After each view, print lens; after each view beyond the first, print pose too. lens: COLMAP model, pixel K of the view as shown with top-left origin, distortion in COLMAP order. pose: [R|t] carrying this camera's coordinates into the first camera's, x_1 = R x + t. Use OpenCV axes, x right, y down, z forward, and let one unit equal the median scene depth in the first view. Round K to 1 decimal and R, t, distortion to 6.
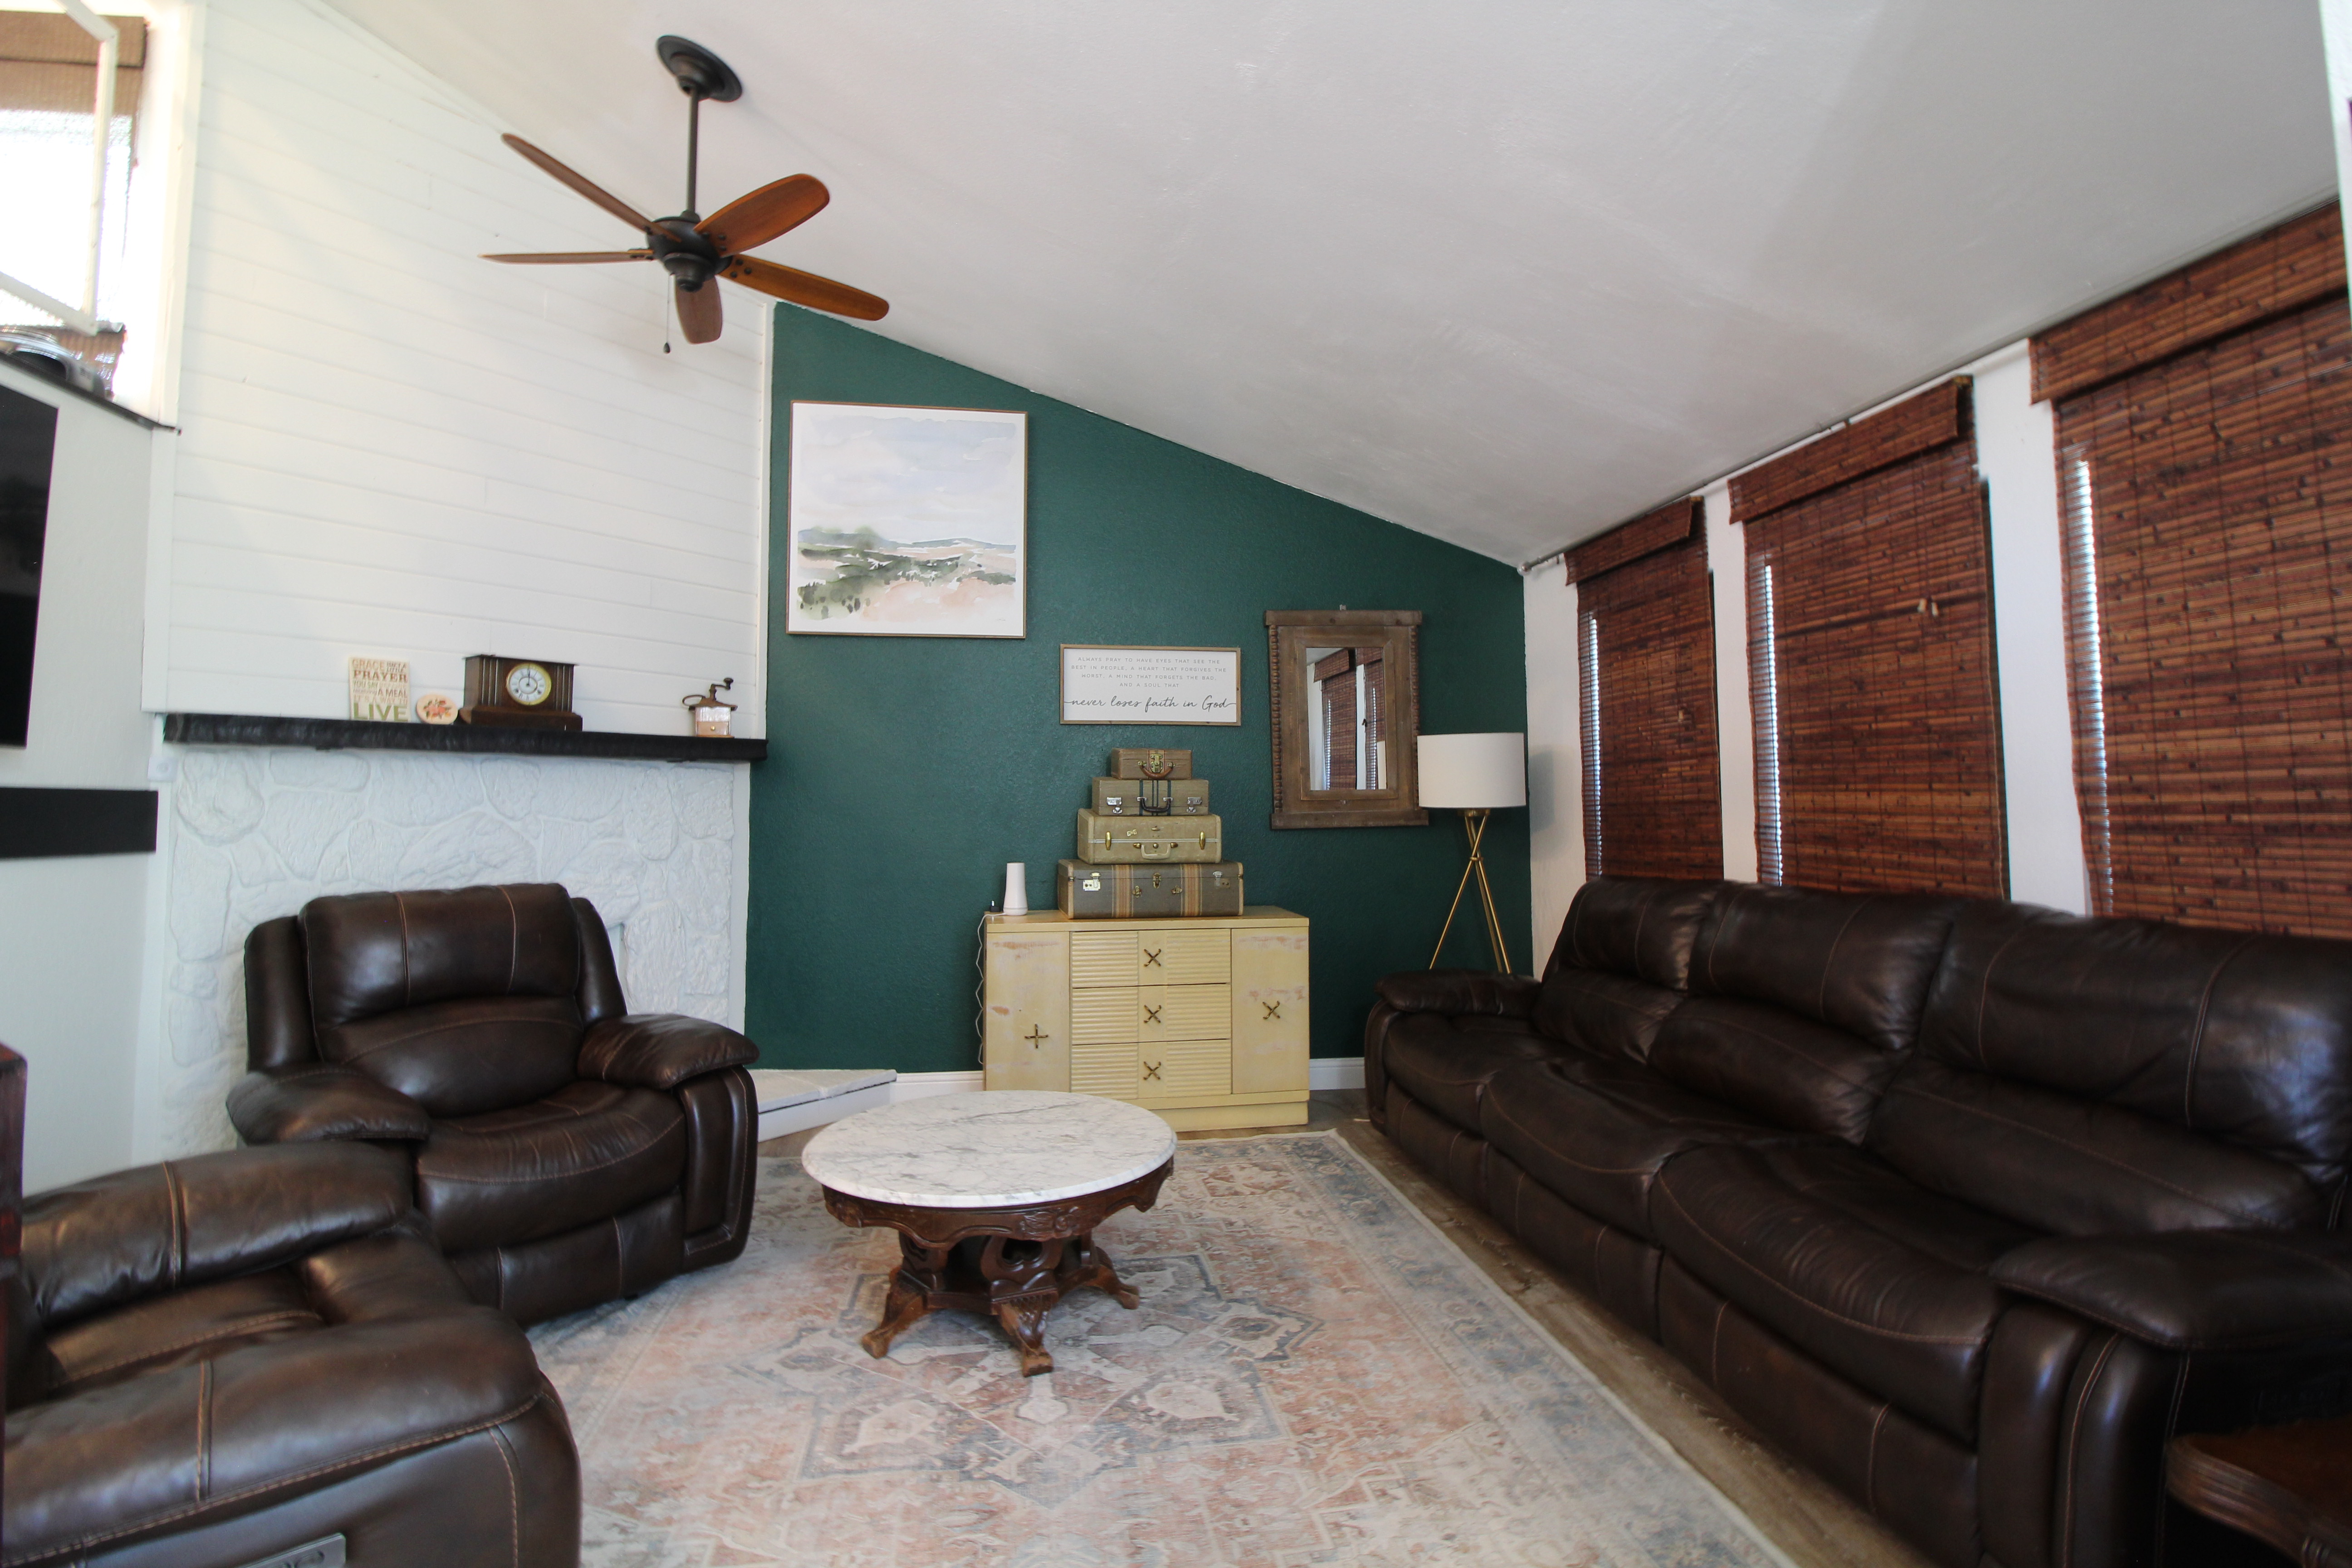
lens RADIAL K [[1082.5, 0, 1156.7], [0, 1082.5, 740.7], [0, 0, 1]] dist [-0.002564, -0.010983]
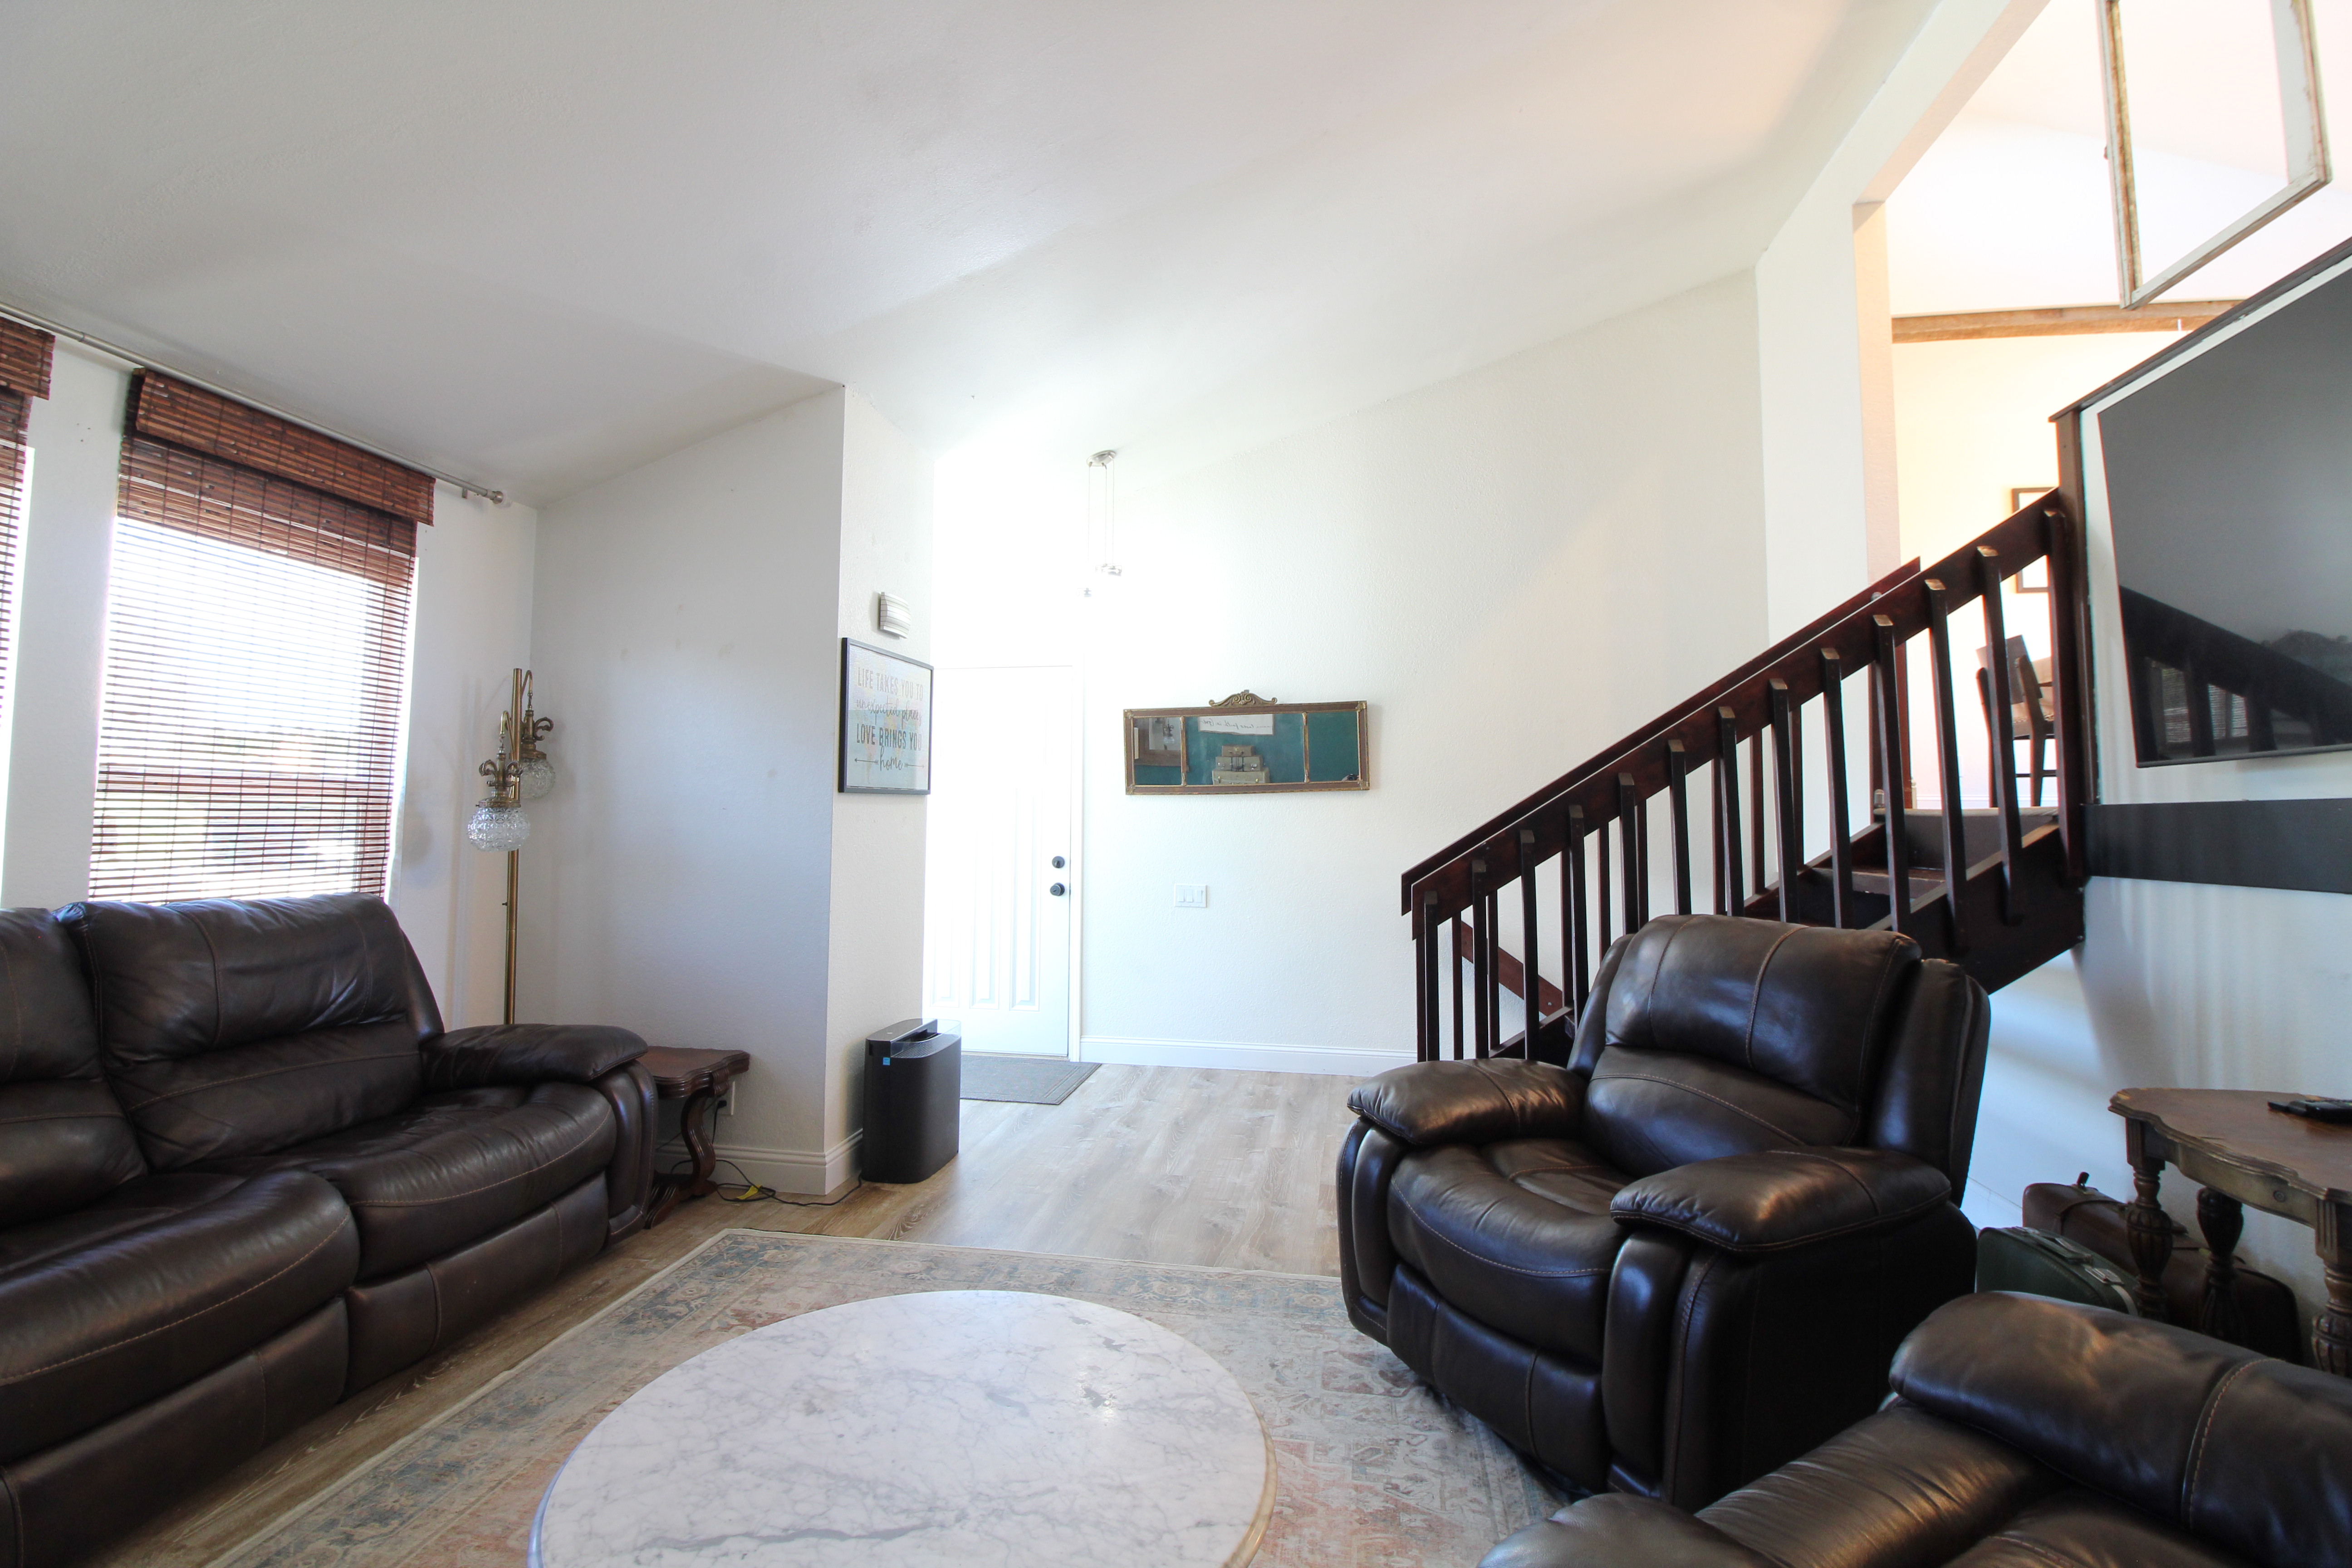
lens RADIAL K [[1082.5, 0, 1155.8], [0, 1082.5, 746.1], [0, 0, 1]] dist [-0.002564, -0.010983]
pose [[-0.947240, 0.014199, 0.320212, -0.366286], [-0.028625, 0.991279, -0.128633, 0.081649], [-0.319246, -0.131012, -0.938572, 1.283636]]
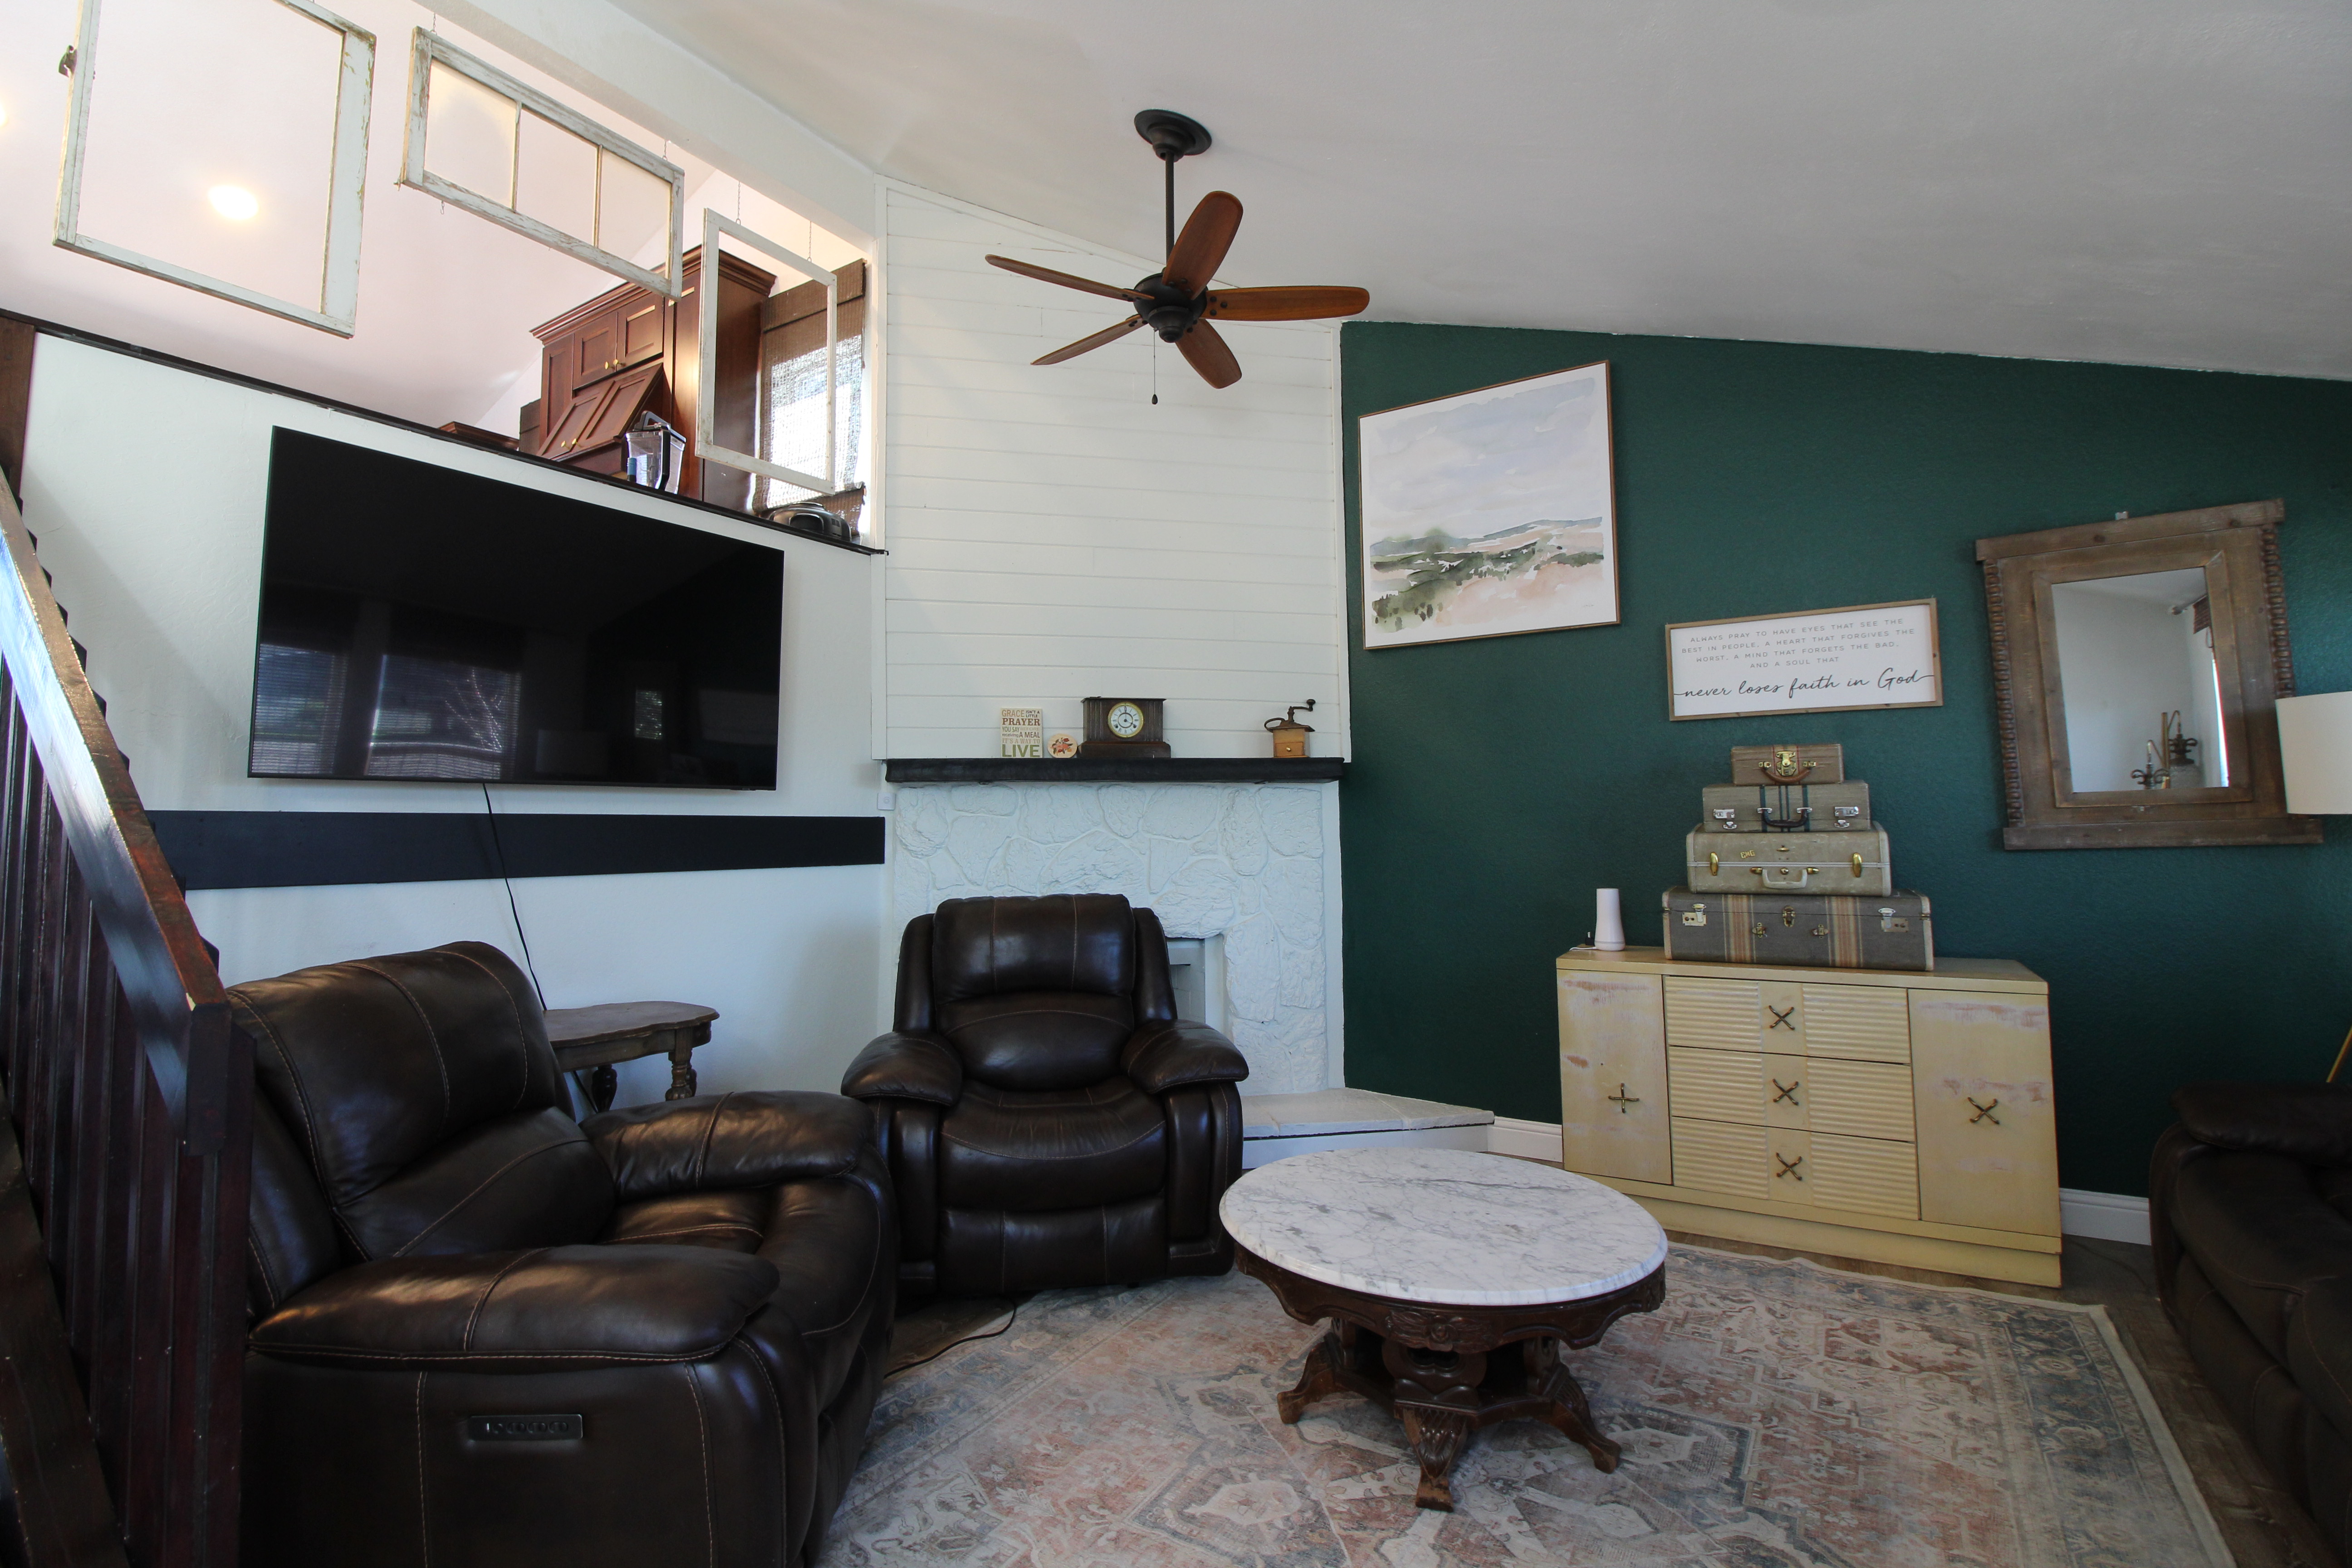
lens RADIAL K [[1082.5, 0, 1160.4], [0, 1082.5, 740.6], [0, 0, 1]] dist [-0.002564, -0.010983]
pose [[0.757654, -0.059181, -0.649967, 0.227340], [0.049325, 0.998224, -0.033393, 0.011690], [0.650790, -0.006759, 0.759228, 0.180206]]
